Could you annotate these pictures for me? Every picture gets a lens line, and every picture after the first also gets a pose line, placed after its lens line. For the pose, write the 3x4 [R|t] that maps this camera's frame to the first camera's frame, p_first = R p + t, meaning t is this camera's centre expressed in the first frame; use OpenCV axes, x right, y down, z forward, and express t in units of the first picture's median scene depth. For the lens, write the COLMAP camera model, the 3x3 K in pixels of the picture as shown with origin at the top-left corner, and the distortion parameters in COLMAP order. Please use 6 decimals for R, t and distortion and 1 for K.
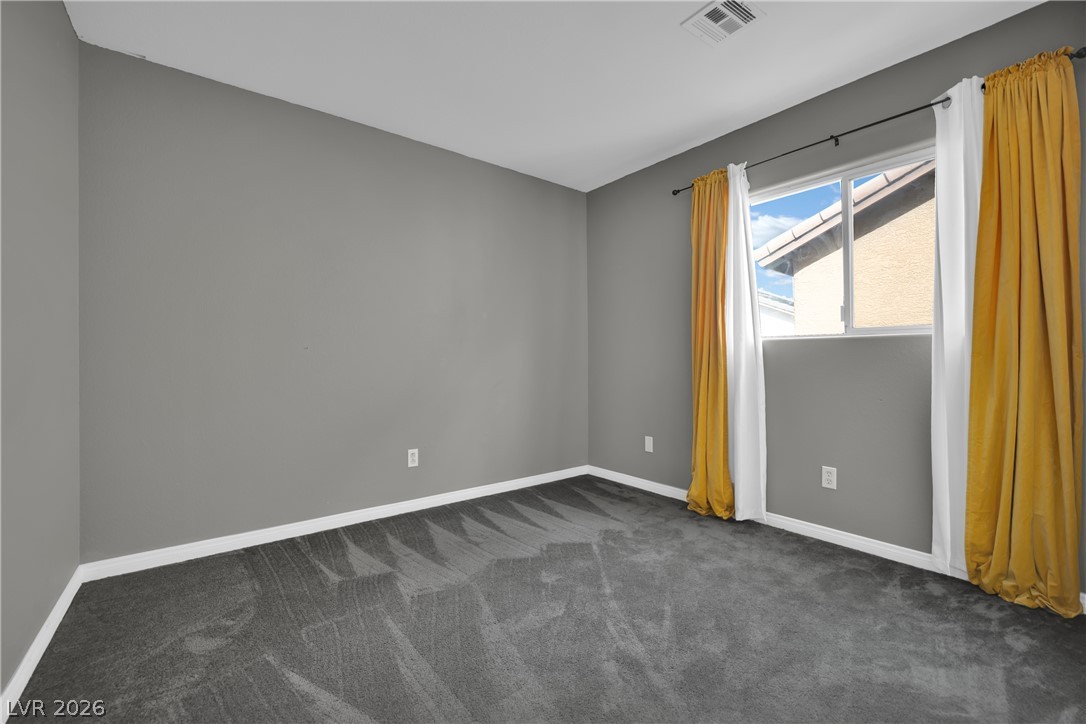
lens RADIAL K [[450.5, 0, 540.8], [0, 450.5, 361.0], [0, 0, 1]] dist [-0.016713, -0.000050]
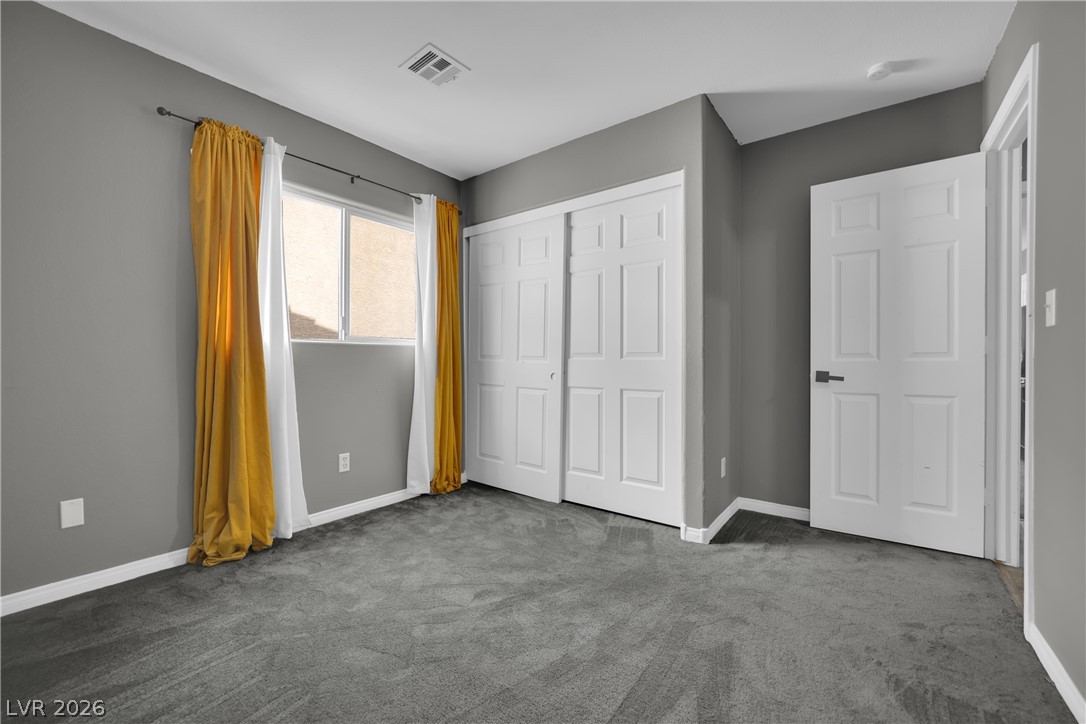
lens RADIAL K [[450.5, 0, 540.8], [0, 450.5, 361.0], [0, 0, 1]] dist [-0.016713, -0.000050]
pose [[-0.262444, 0.000381, 0.964947, -0.612110], [0.005581, 0.999984, 0.001123, -0.002564], [-0.964931, 0.005680, -0.262441, 0.798904]]
